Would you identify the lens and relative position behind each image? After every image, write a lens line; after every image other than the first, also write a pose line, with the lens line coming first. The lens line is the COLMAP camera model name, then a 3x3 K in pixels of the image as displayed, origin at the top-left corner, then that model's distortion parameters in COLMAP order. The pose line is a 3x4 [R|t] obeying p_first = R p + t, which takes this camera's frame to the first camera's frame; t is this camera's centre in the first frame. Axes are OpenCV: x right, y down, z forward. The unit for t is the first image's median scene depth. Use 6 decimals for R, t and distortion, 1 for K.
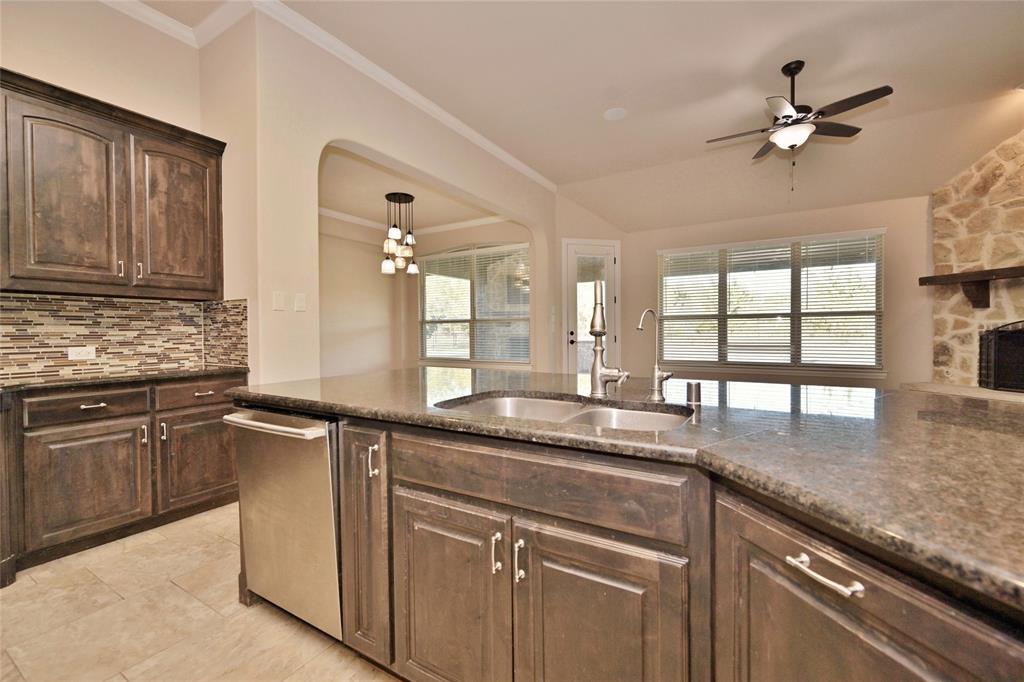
lens RADIAL K [[430.8, 0, 511.2], [0, 430.8, 337.0], [0, 0, 1]] dist [0.002532, -0.001245]
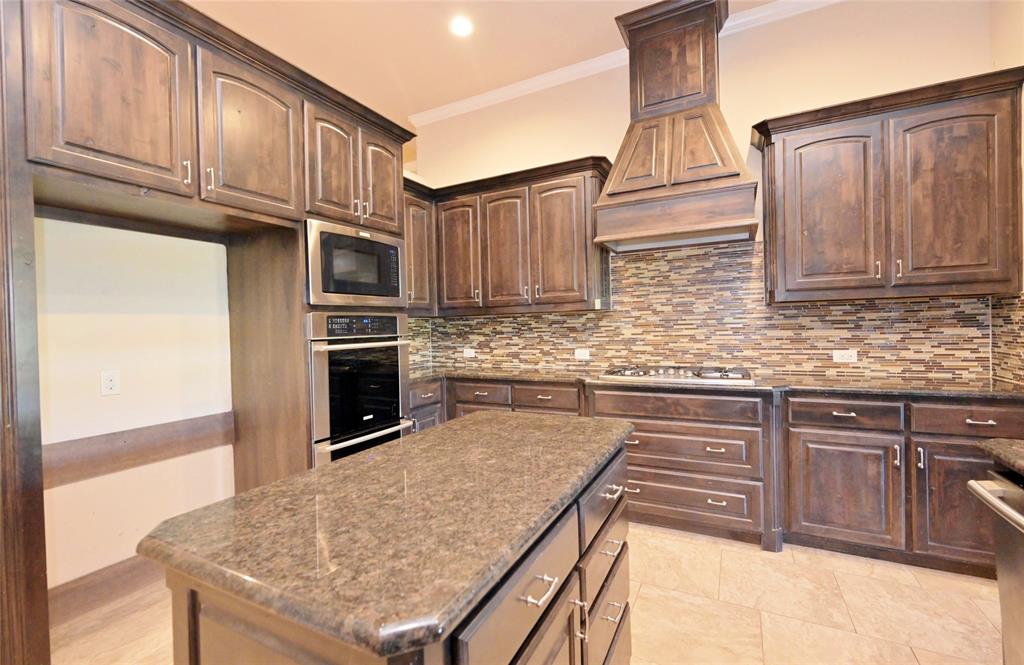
lens RADIAL K [[432.7, 0, 508.4], [0, 432.7, 332.2], [0, 0, 1]] dist [-0.001222, 0.000710]
pose [[0.062795, 0.020776, -0.997810, -0.012795], [0.010409, 0.999715, 0.021471, -0.038708], [0.997972, -0.011735, 0.062561, 0.104326]]
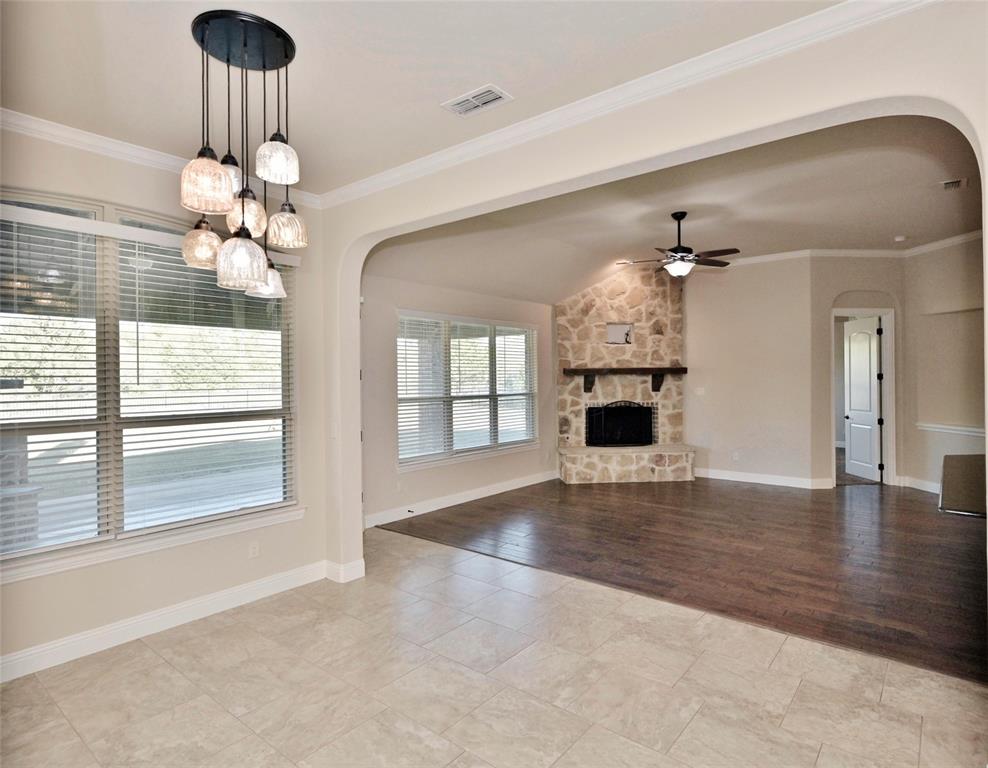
lens RADIAL K [[557.2, 0, 504.5], [0, 557.2, 370.0], [0, 0, 1]] dist [0.014964, -0.001248]
pose [[0.126111, 0.015643, 0.991893, -1.111188], [0.018927, 0.999656, -0.018172, -0.151232], [-0.991836, 0.021065, 0.125772, 1.383393]]
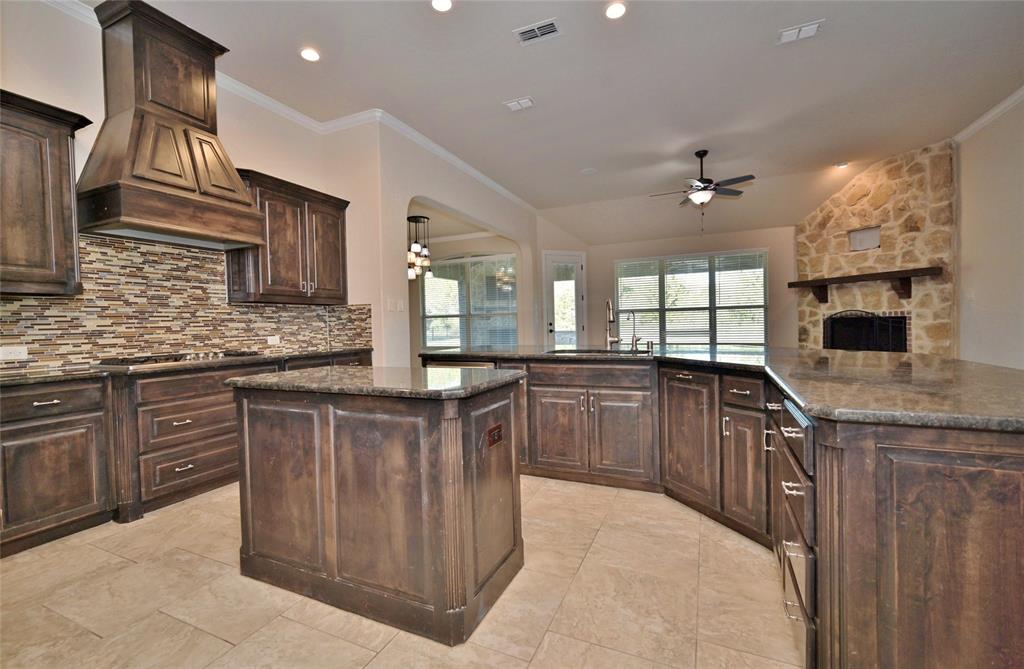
lens RADIAL K [[432.7, 0, 512.2], [0, 432.7, 330.1], [0, 0, 1]] dist [-0.001222, 0.000710]
pose [[0.992783, -0.017357, 0.118664, -0.247004], [0.017442, 0.999848, 0.000317, 0.012084], [-0.118652, 0.001755, 0.992934, -0.514707]]
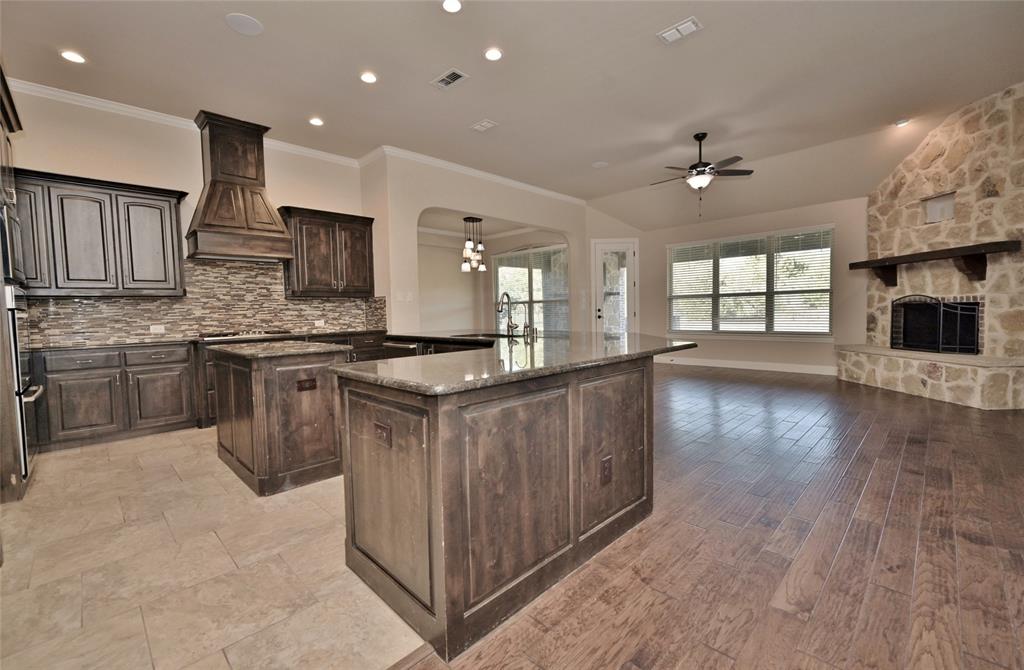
lens RADIAL K [[432.7, 0, 511.4], [0, 432.7, 330.7], [0, 0, 1]] dist [-0.001222, 0.000710]
pose [[0.971655, -0.004165, -0.236367, 0.378173], [0.012582, 0.999339, 0.034112, 0.009683], [0.236069, -0.036119, 0.971065, -0.717532]]
